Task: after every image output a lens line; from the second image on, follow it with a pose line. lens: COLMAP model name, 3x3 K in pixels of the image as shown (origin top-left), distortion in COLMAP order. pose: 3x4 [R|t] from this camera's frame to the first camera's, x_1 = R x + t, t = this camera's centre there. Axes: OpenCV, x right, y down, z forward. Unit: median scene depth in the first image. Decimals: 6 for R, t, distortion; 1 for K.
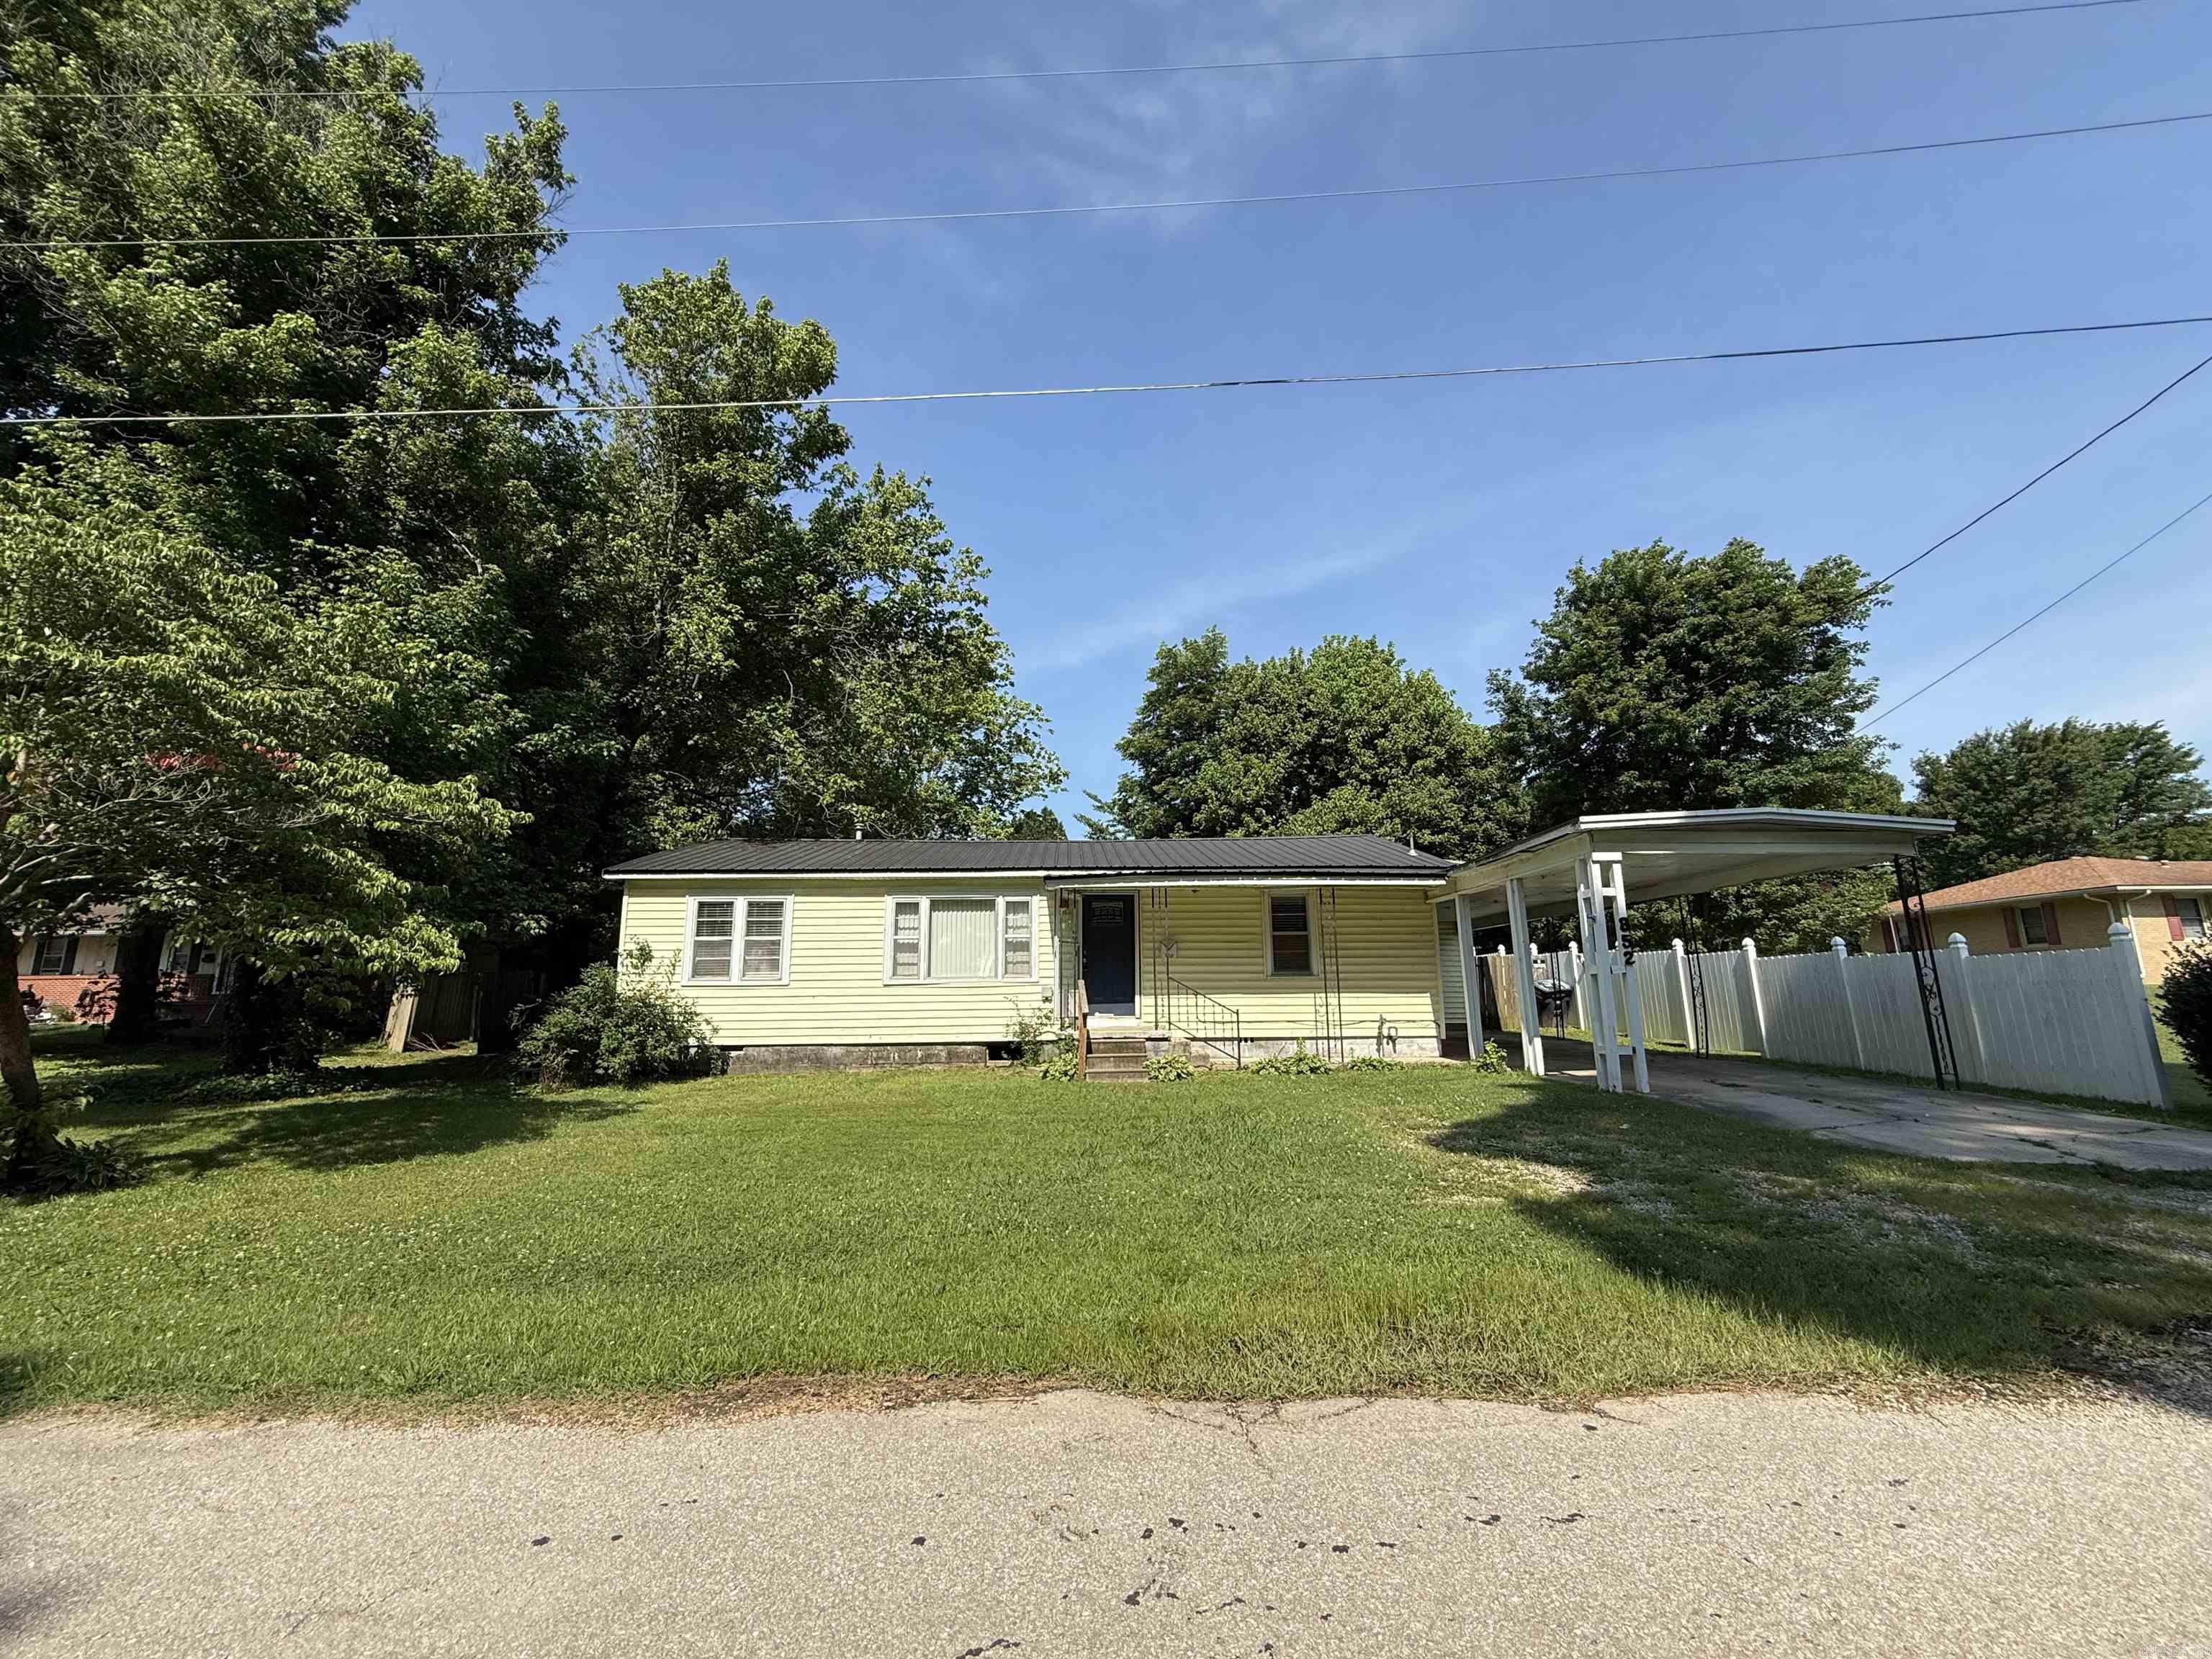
lens RADIAL K [[881.1, 0, 1096.5], [0, 881.1, 821.1], [0, 0, 1]] dist [0.000057, -0.000219]
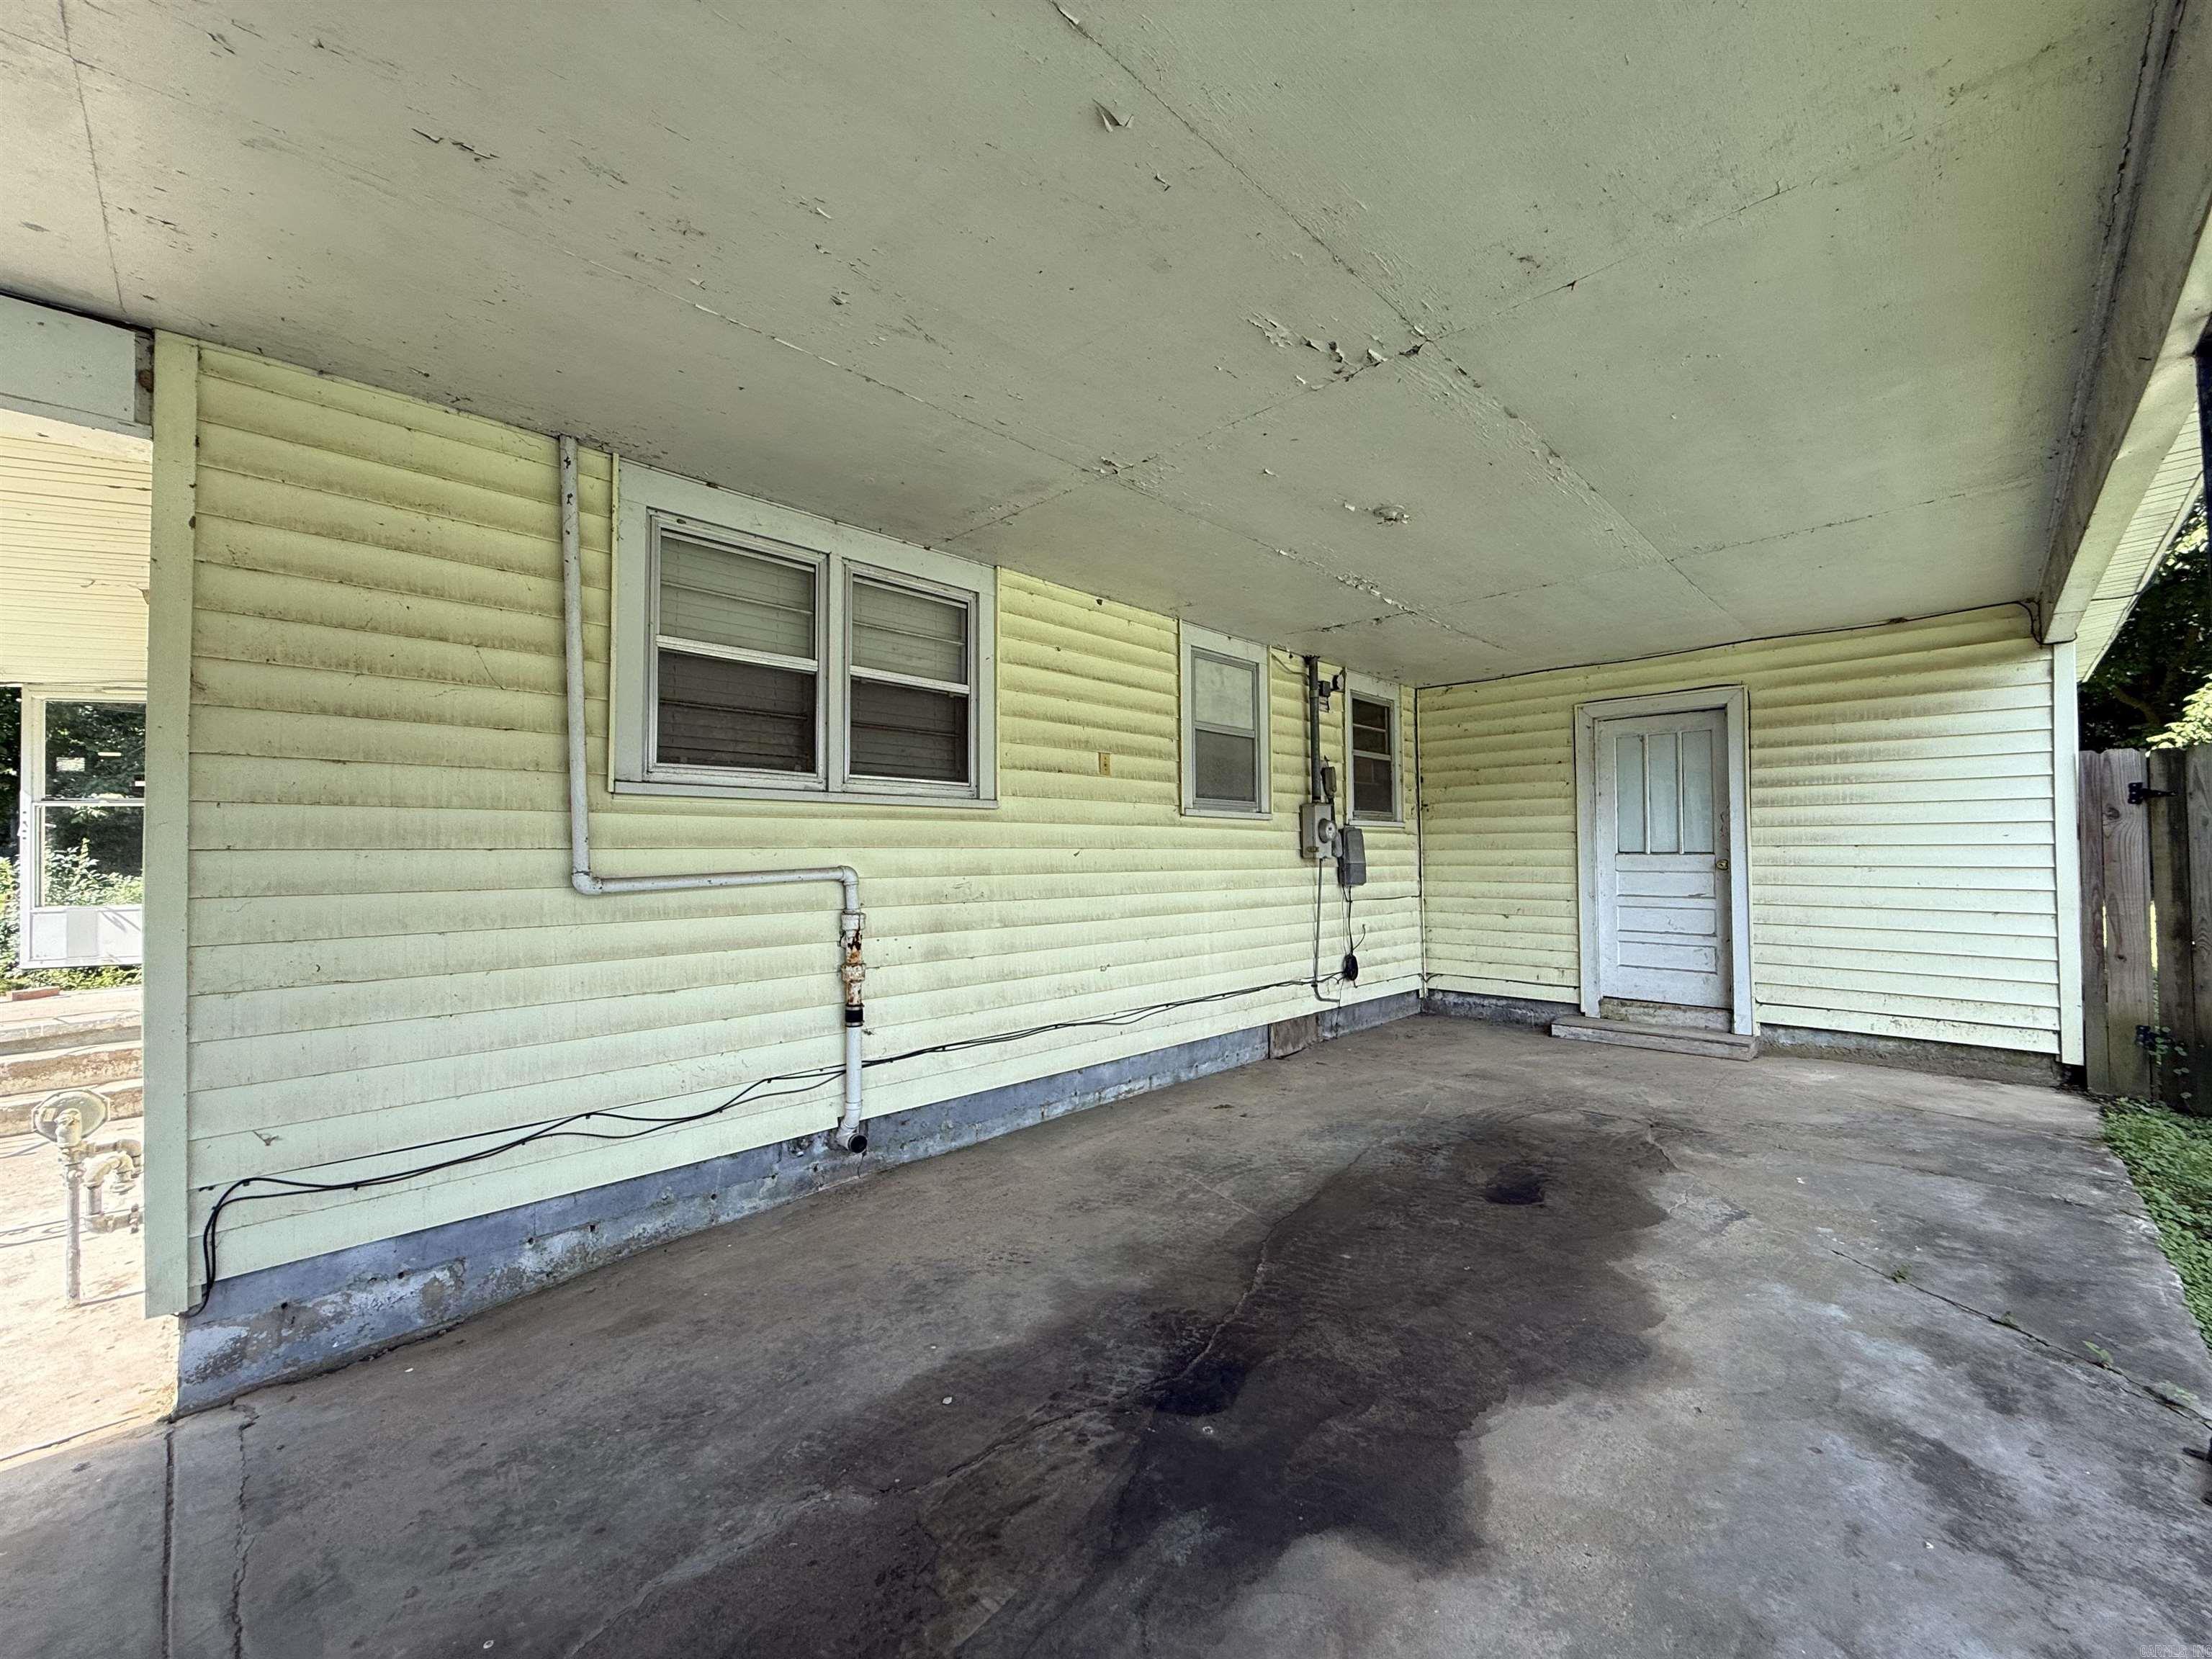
lens RADIAL K [[881.1, 0, 1085.9], [0, 881.1, 830.6], [0, 0, 1]] dist [0.000057, -0.000219]
pose [[0.675031, -0.015550, -0.737626, 0.622419], [0.147998, 0.982310, 0.114731, 0.157798], [0.722793, -0.186614, 0.665391, 0.958311]]
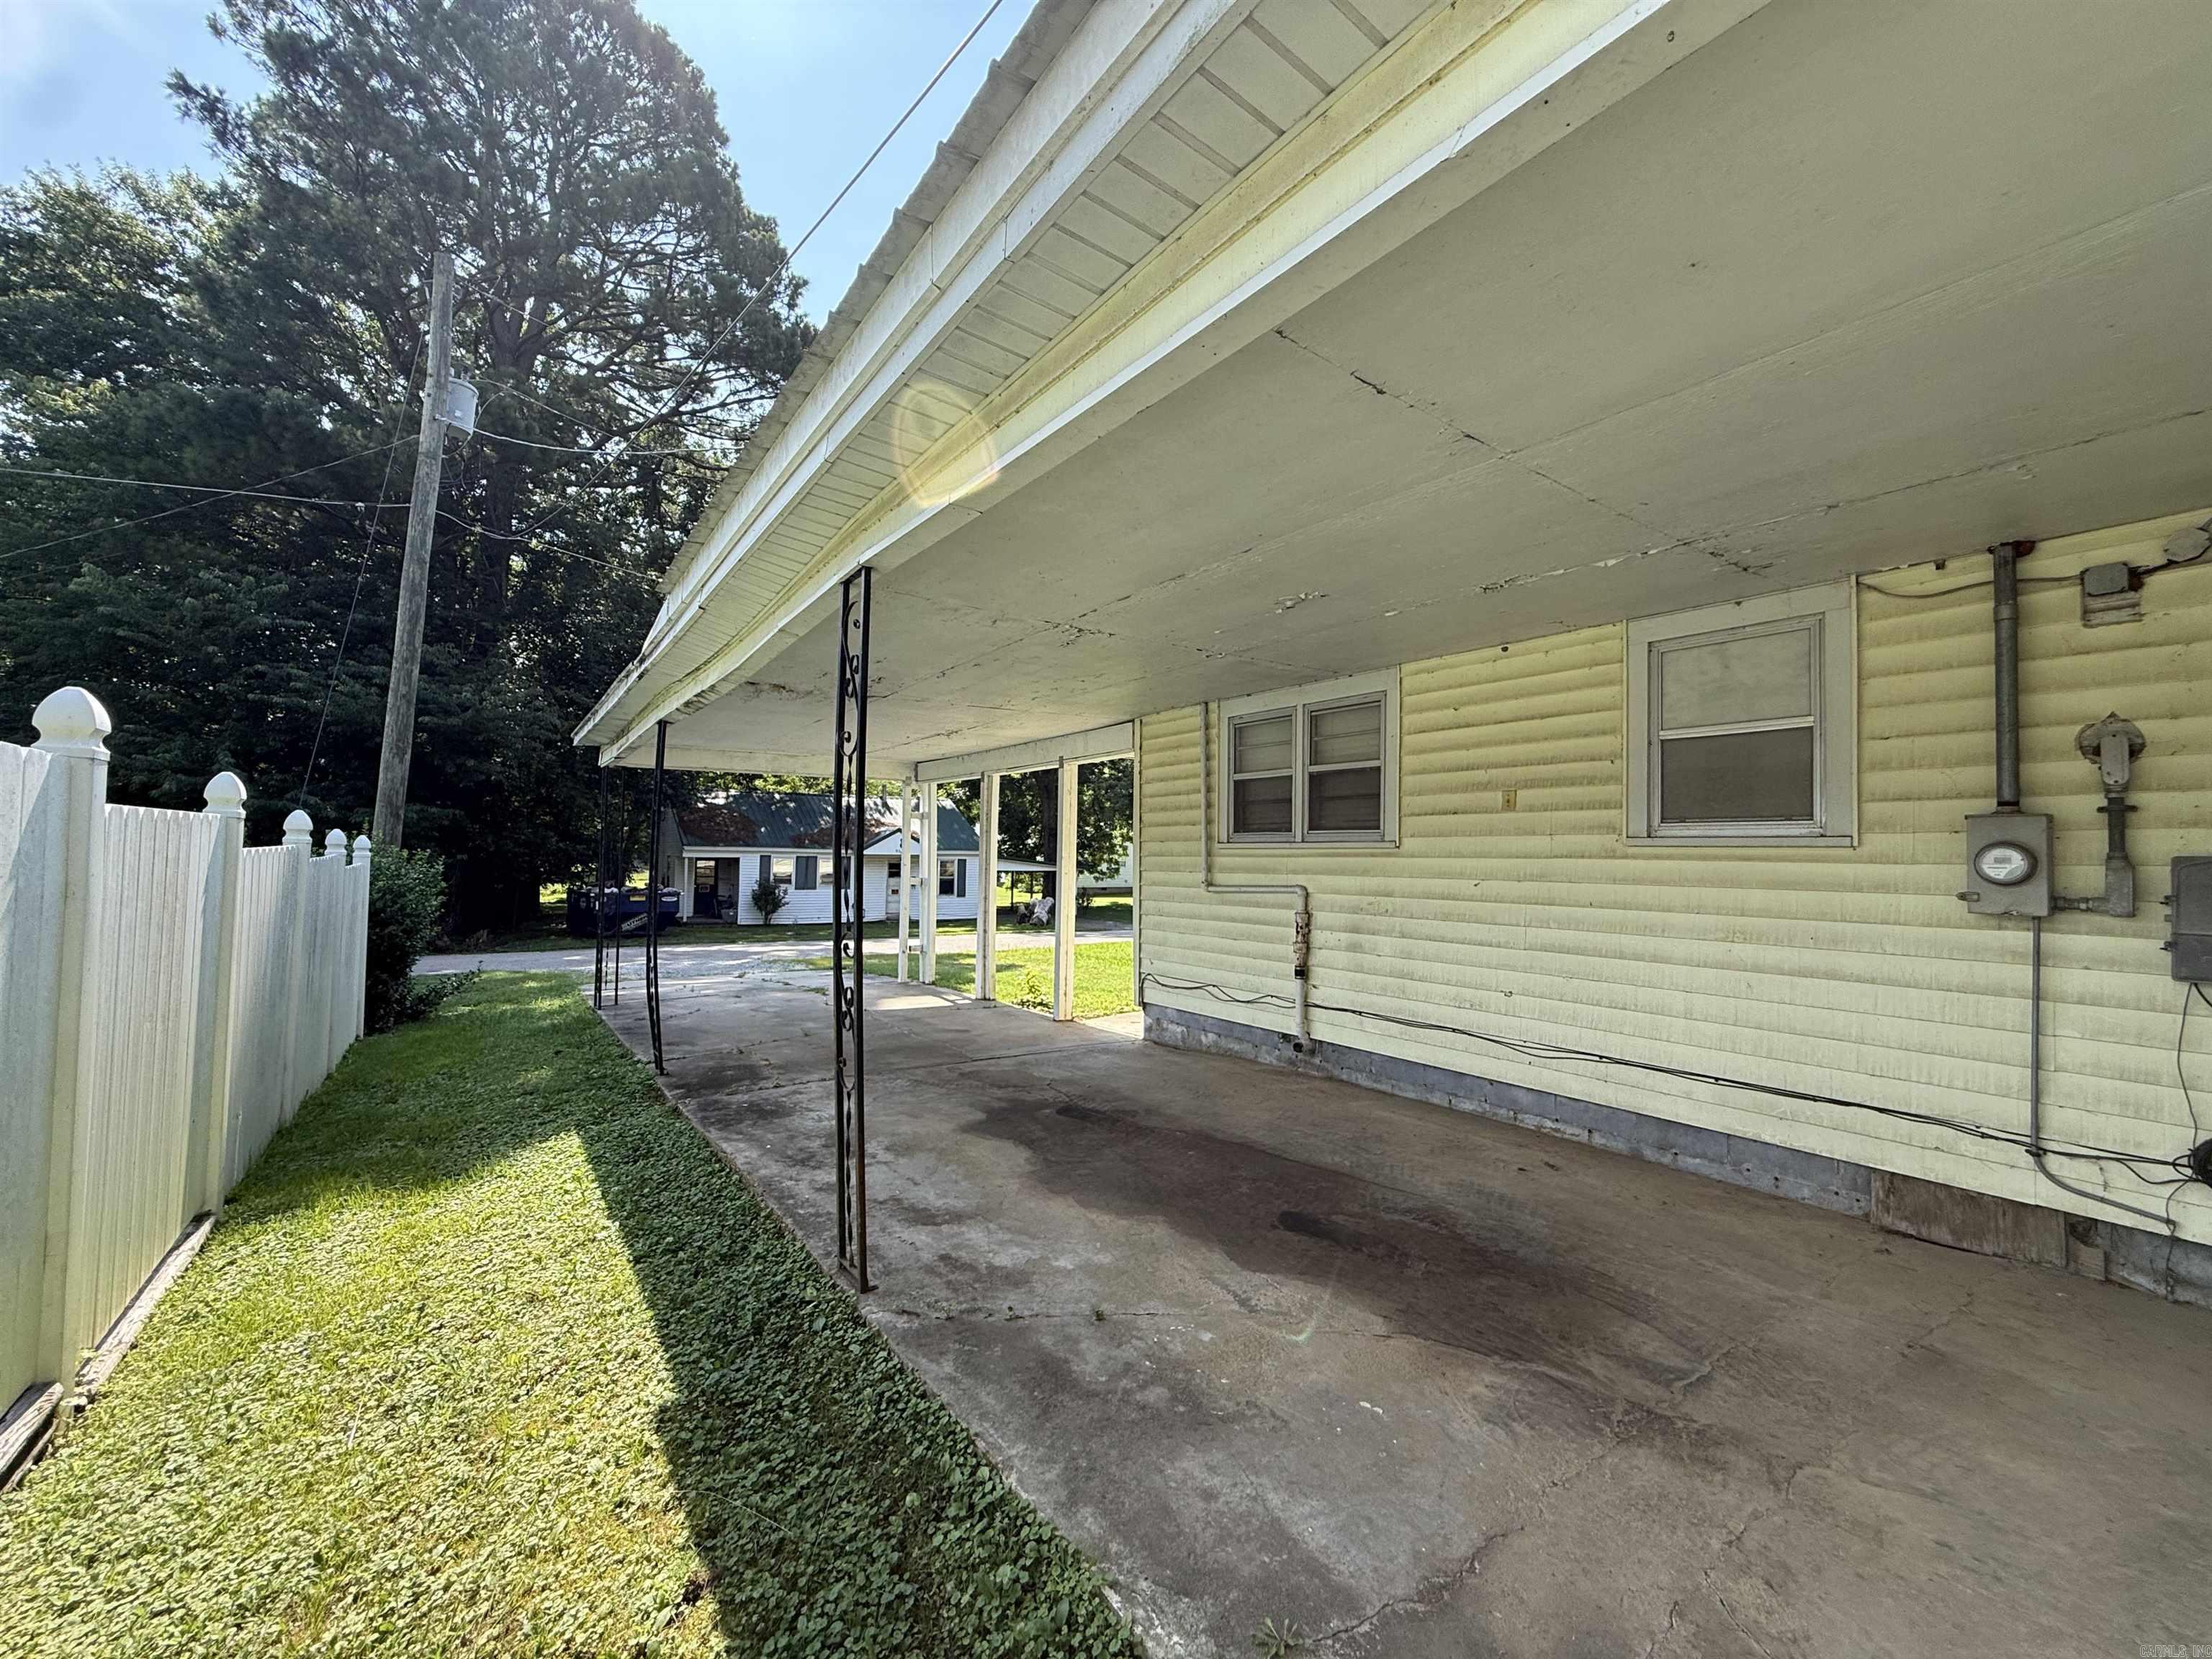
lens RADIAL K [[881.1, 0, 1115.6], [0, 881.1, 833.0], [0, 0, 1]] dist [0.000057, -0.000219]
pose [[-0.829555, -0.016984, -0.558166, 0.699613], [0.106916, 0.976216, -0.188604, 0.226401], [0.548094, -0.216134, -0.808009, 1.340693]]
